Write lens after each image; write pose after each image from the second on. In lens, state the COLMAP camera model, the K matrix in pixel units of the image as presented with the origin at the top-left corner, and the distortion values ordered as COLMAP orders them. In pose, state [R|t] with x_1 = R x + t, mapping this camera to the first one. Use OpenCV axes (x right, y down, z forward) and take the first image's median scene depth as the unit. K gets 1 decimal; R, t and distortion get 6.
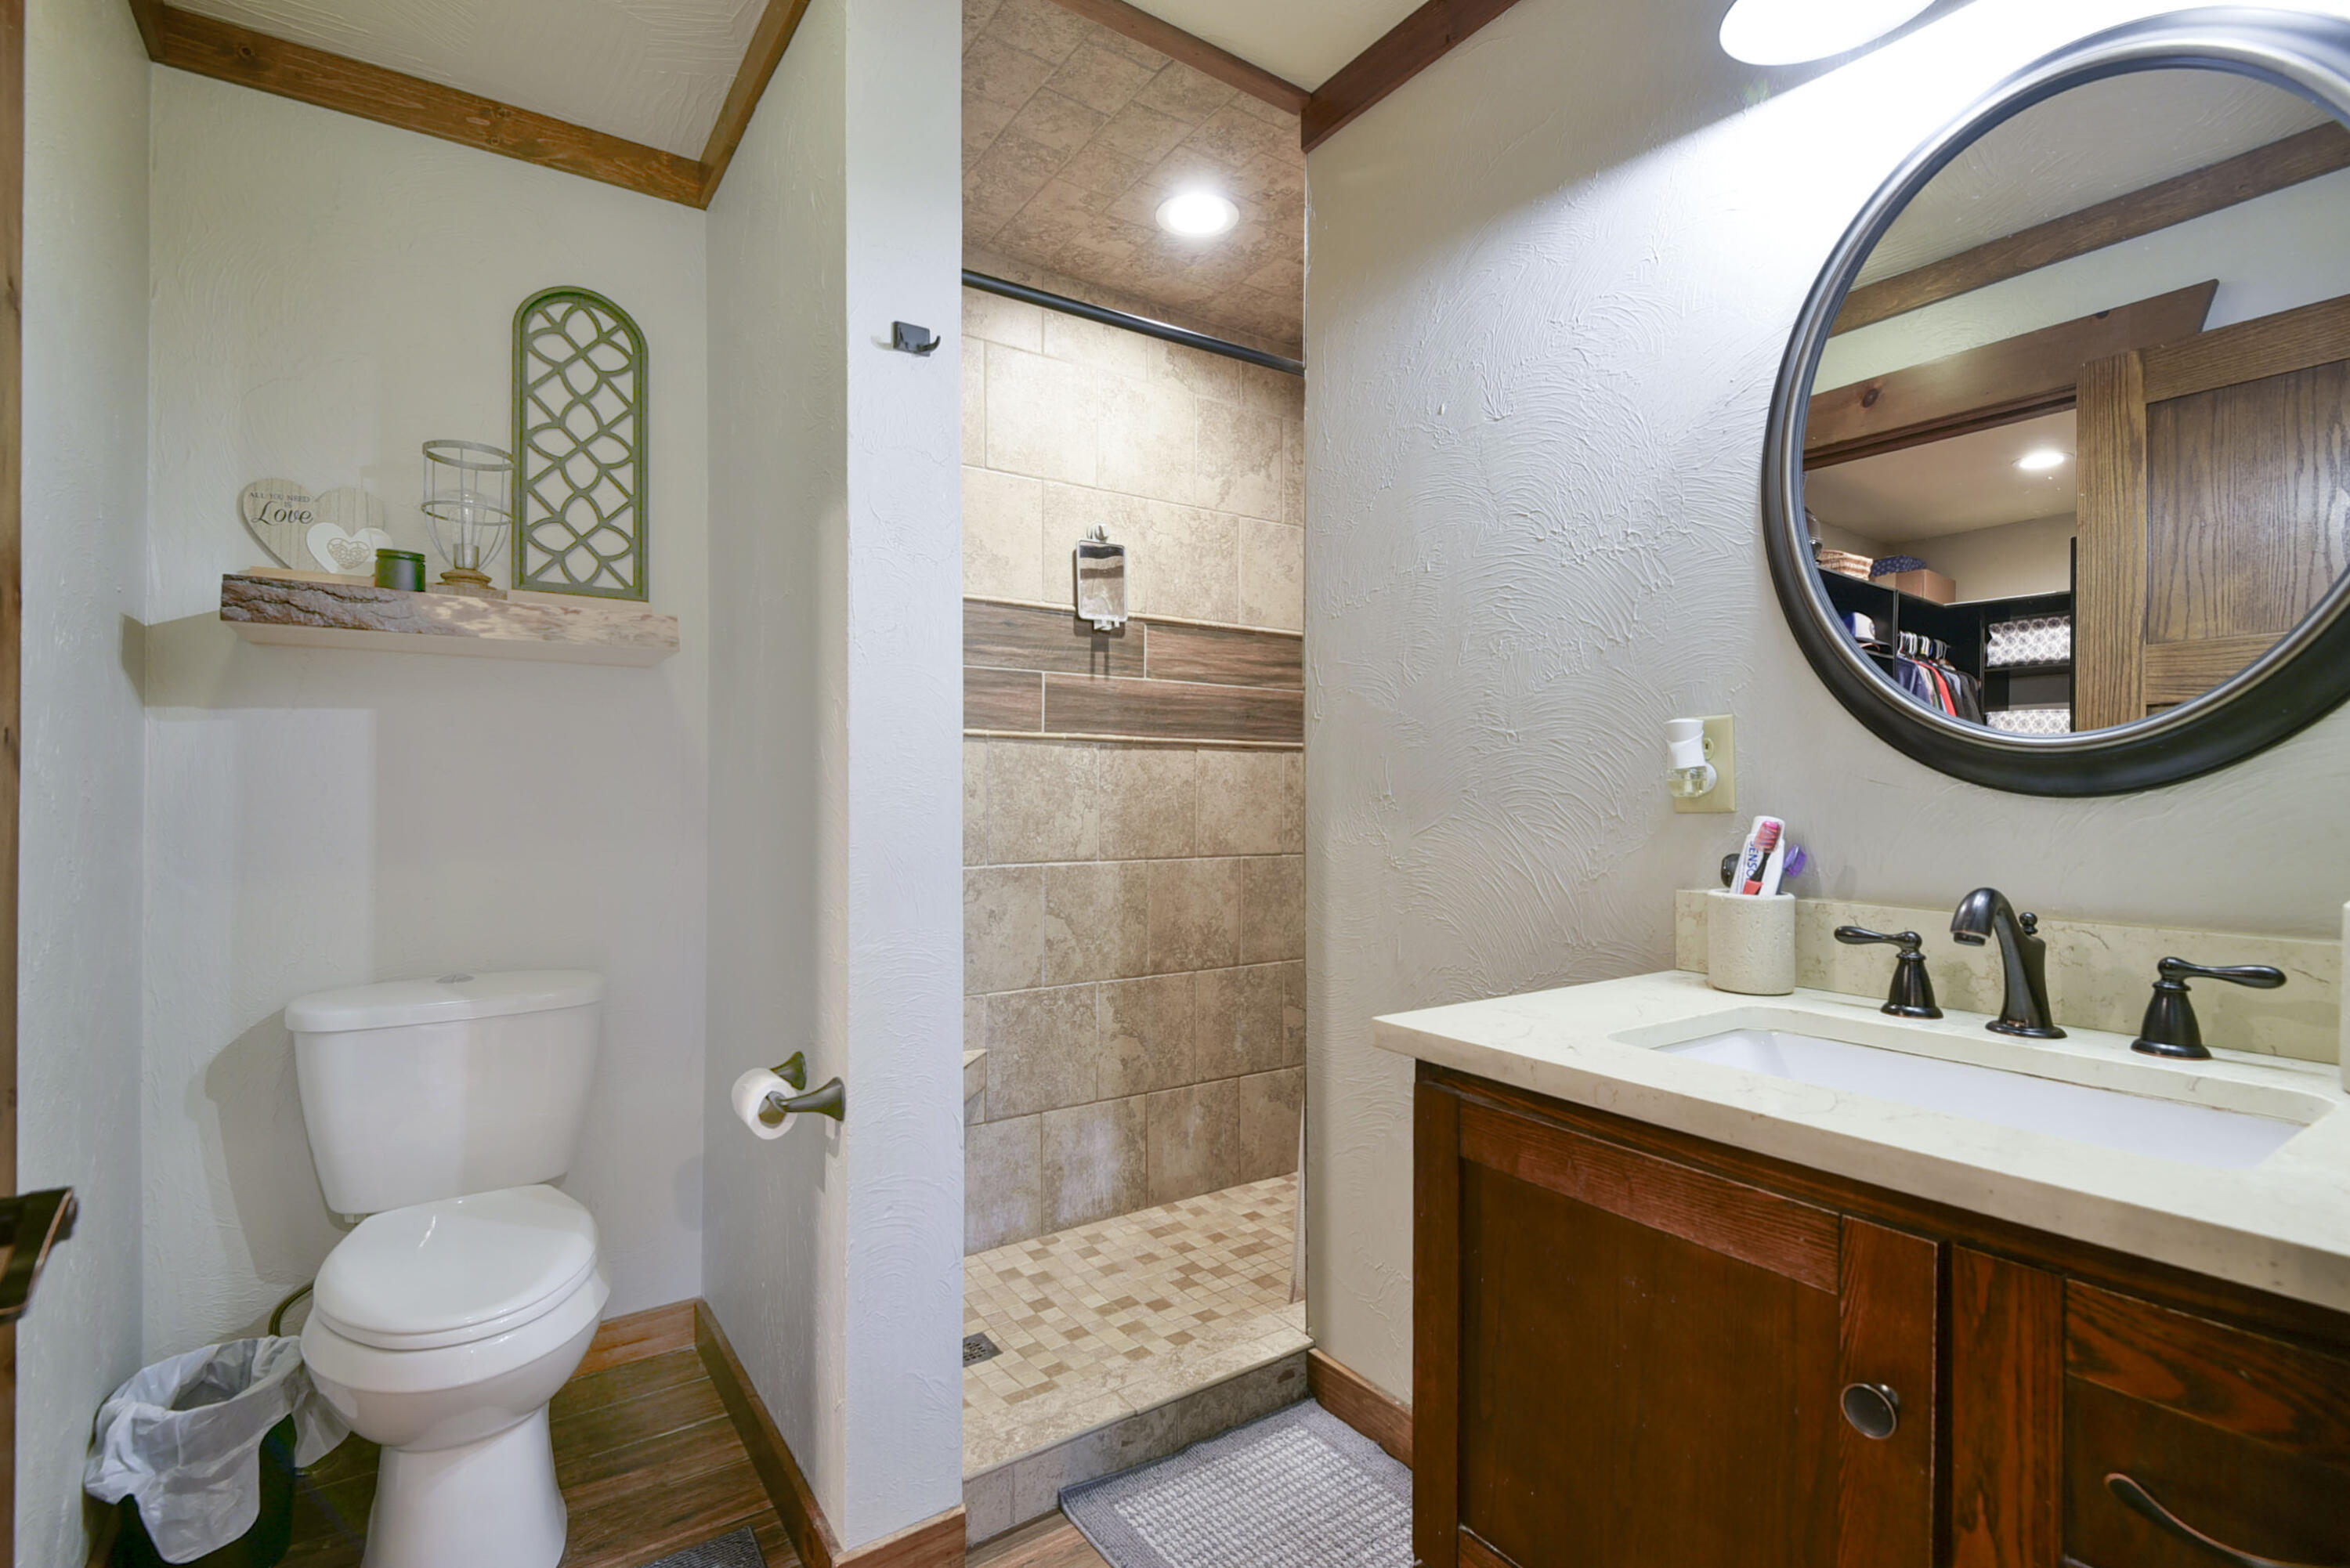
lens RADIAL K [[1087.0, 0, 1170.2], [0, 1087.0, 795.0], [0, 0, 1]] dist [0.002352, 0.000131]
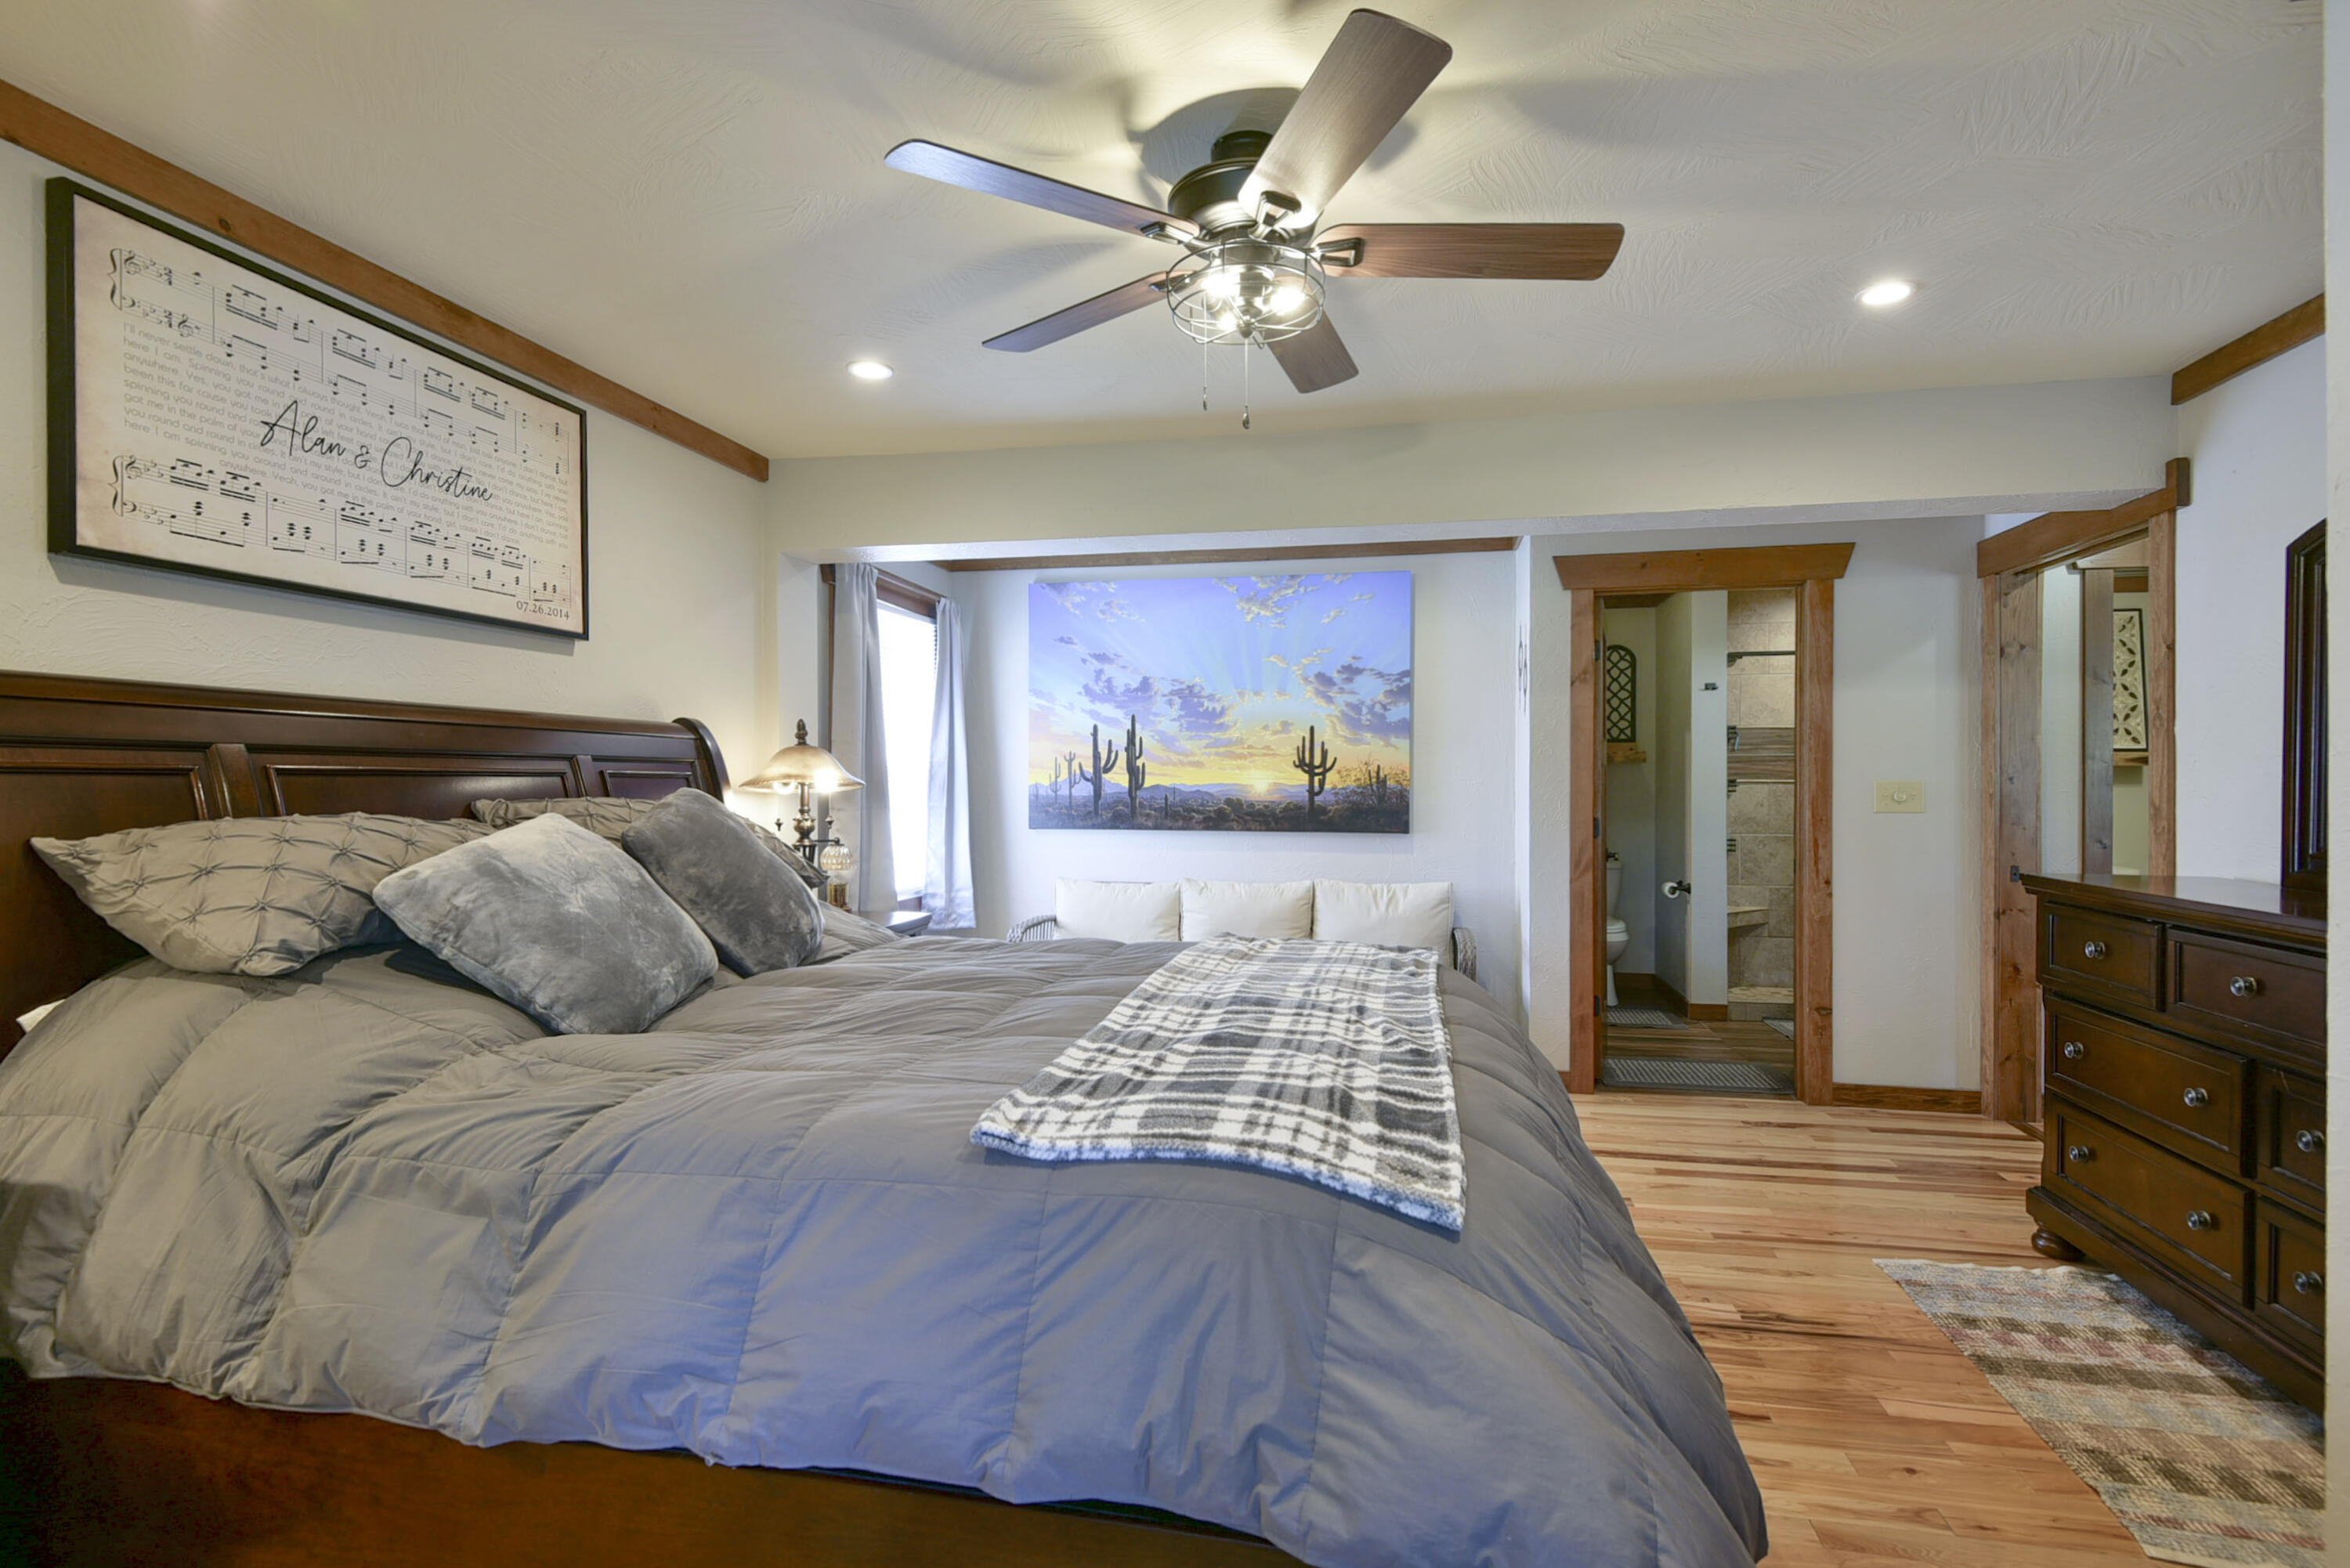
lens RADIAL K [[1142.8, 0, 1173.7], [0, 1142.8, 787.6], [0, 0, 1]] dist [0.002510, 0.000090]
pose [[0.696380, 0.000776, -0.717672, 0.925032], [0.004552, 0.999975, 0.005498, -0.076028], [0.717658, -0.007096, 0.696359, -2.179128]]
